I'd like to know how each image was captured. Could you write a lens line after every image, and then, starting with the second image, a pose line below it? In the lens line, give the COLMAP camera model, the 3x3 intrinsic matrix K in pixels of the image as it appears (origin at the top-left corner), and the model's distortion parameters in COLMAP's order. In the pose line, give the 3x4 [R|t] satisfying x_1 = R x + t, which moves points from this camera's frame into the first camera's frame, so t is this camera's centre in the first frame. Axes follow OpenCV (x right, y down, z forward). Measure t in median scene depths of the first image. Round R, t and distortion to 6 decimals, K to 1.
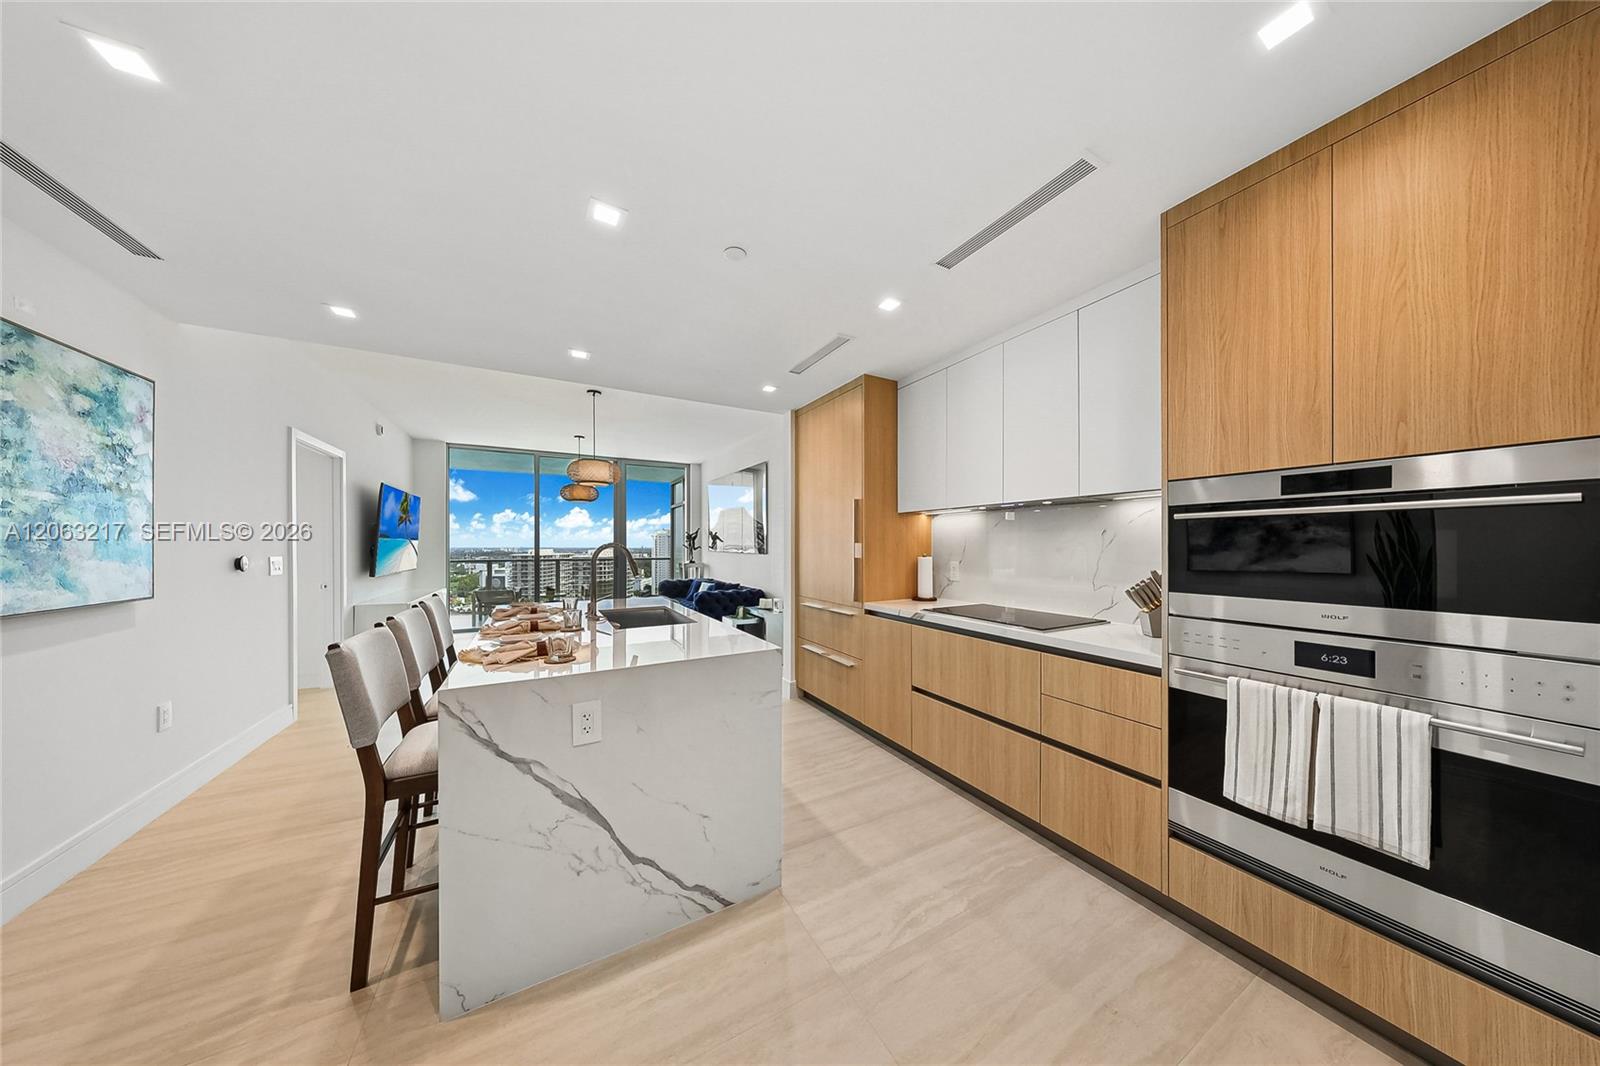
lens RADIAL K [[458.4, 0, 799.4], [0, 458.4, 541.2], [0, 0, 1]] dist [-0.000813, -0.000063]
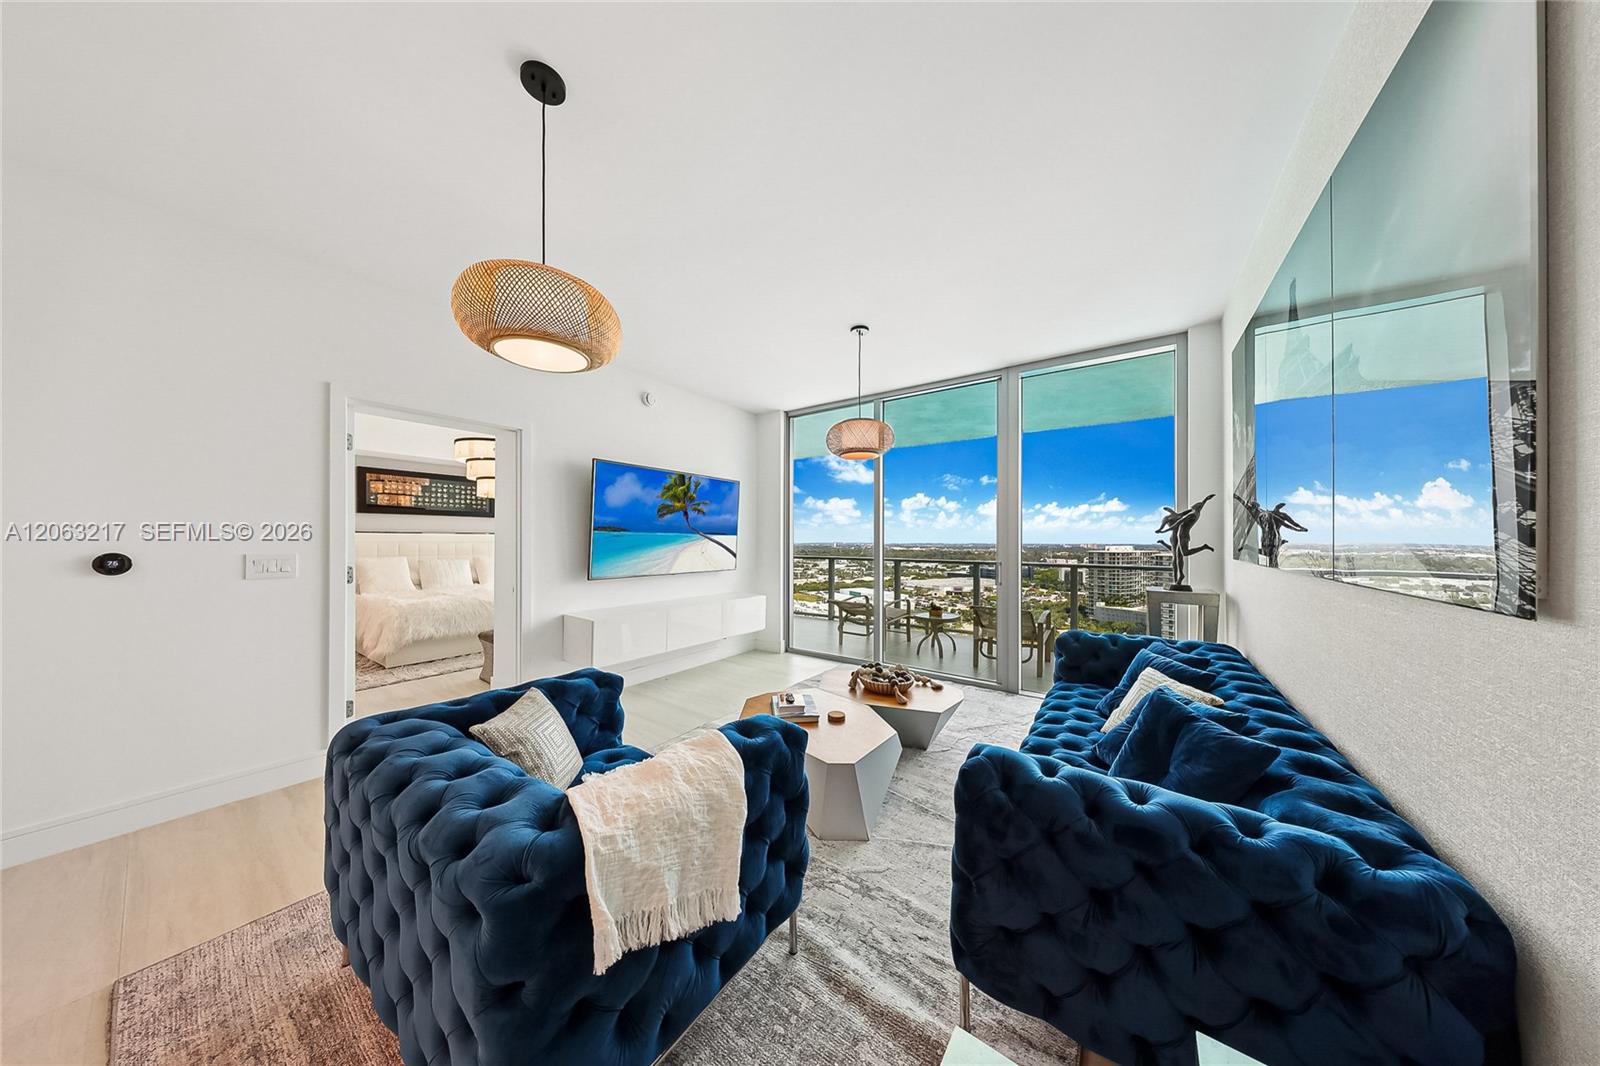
lens RADIAL K [[458.4, 0, 799.4], [0, 458.4, 541.2], [0, 0, 1]] dist [-0.000813, -0.000063]
pose [[0.432955, 0.003083, -0.901410, -0.151883], [0.003750, 0.999979, 0.005221, 0.019089], [0.901408, -0.005641, 0.432934, 2.346577]]
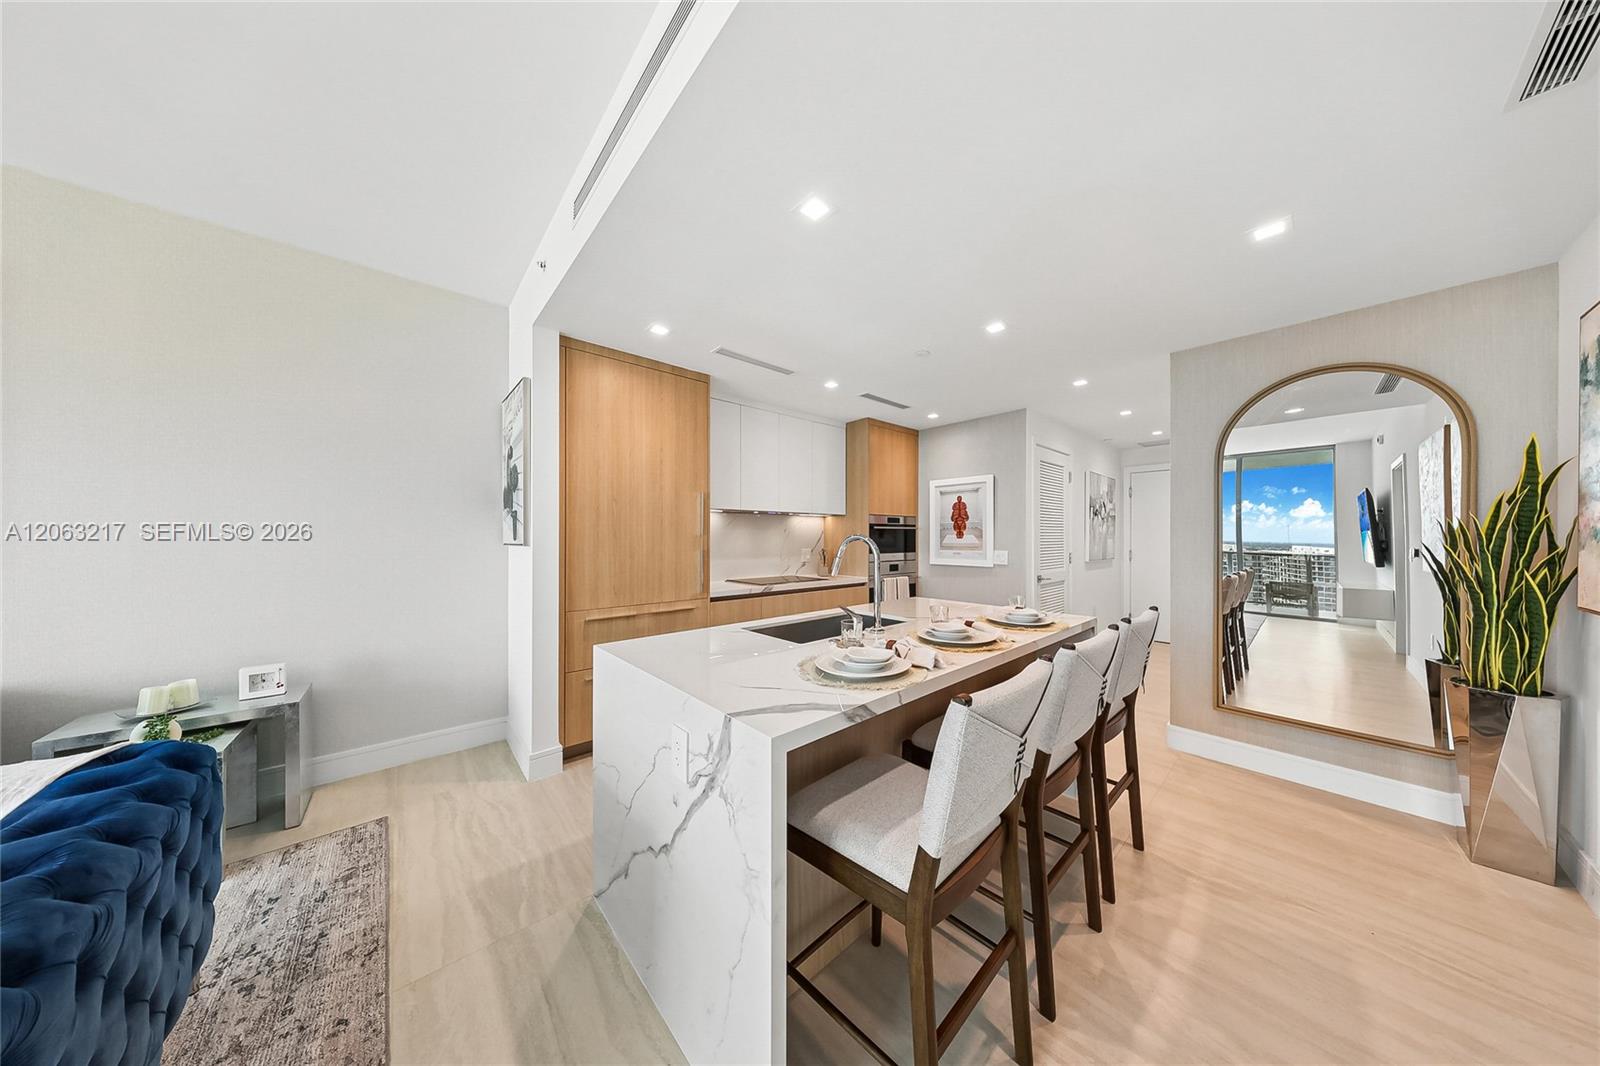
lens RADIAL K [[458.4, 0, 799.4], [0, 458.4, 541.2], [0, 0, 1]] dist [-0.000813, -0.000063]
pose [[-0.210025, -0.002244, 0.977693, -1.426312], [-0.007056, 0.999975, 0.000779, 0.024852], [-0.977671, -0.006735, -0.210036, 1.548549]]
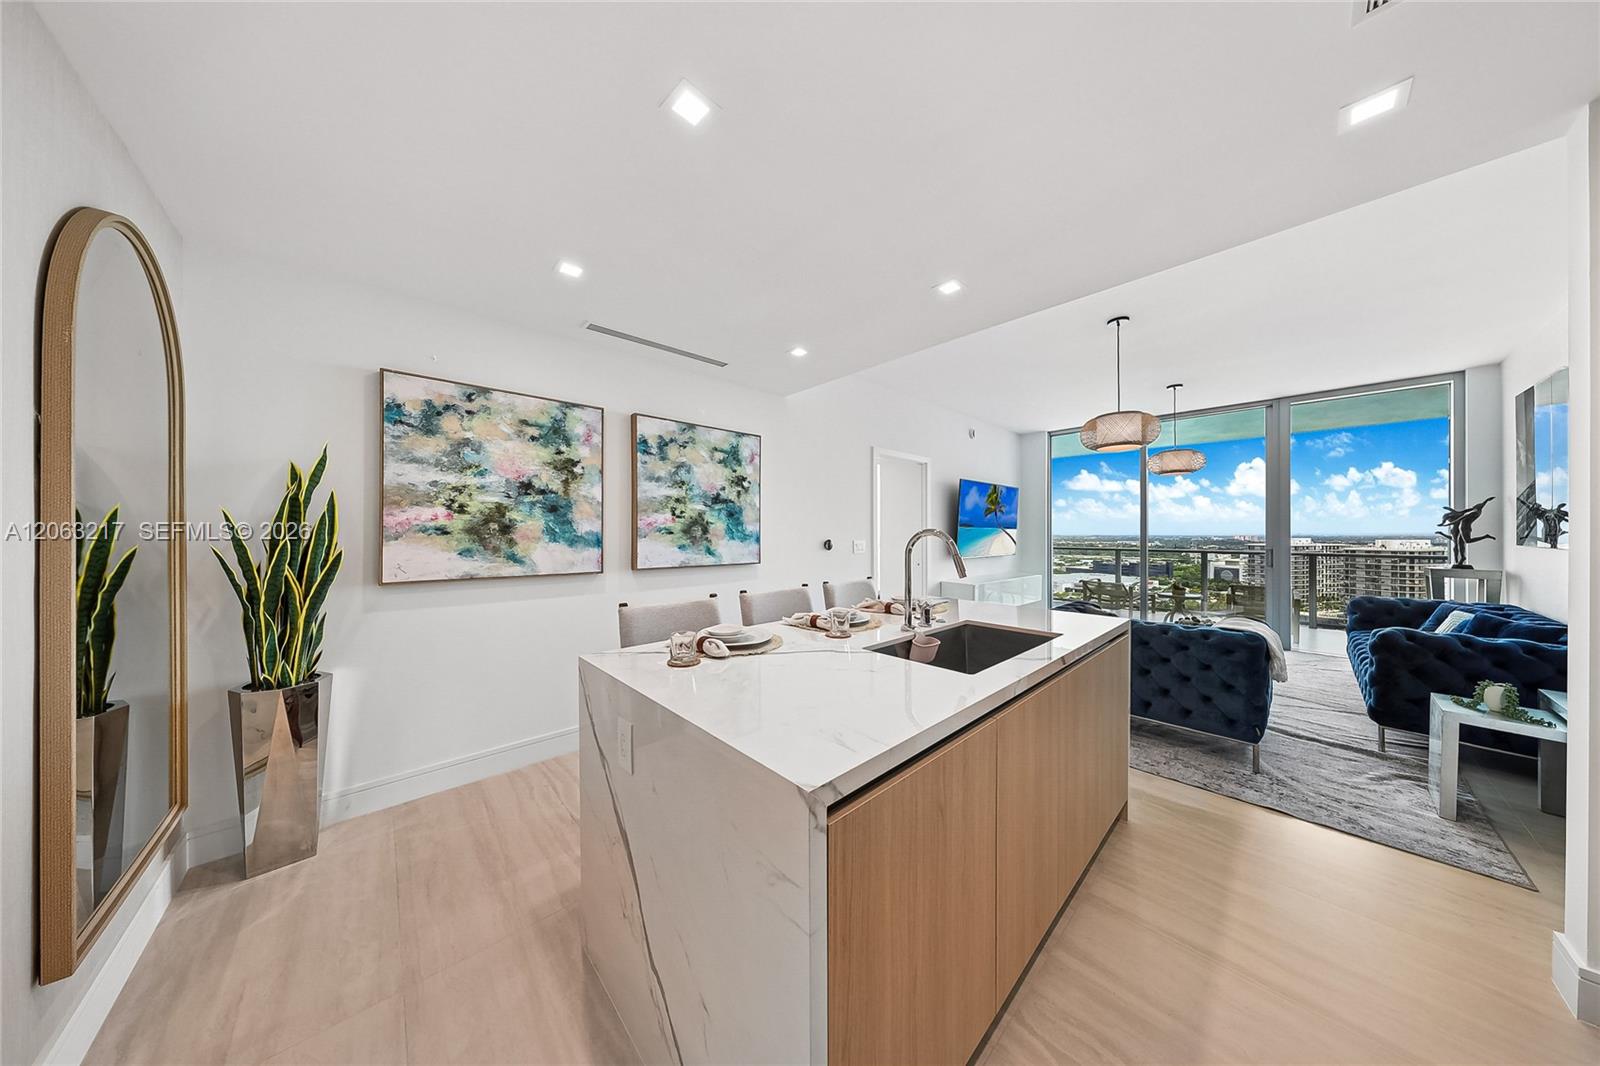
lens RADIAL K [[461.4, 0, 805.8], [0, 461.4, 534.7], [0, 0, 1]] dist [0.000418, 0.000006]
pose [[0.244429, 0.004684, -0.969656, 0.312294], [0.007326, 0.999951, 0.006677, 0.007363], [0.969640, -0.008736, 0.244382, 0.790401]]
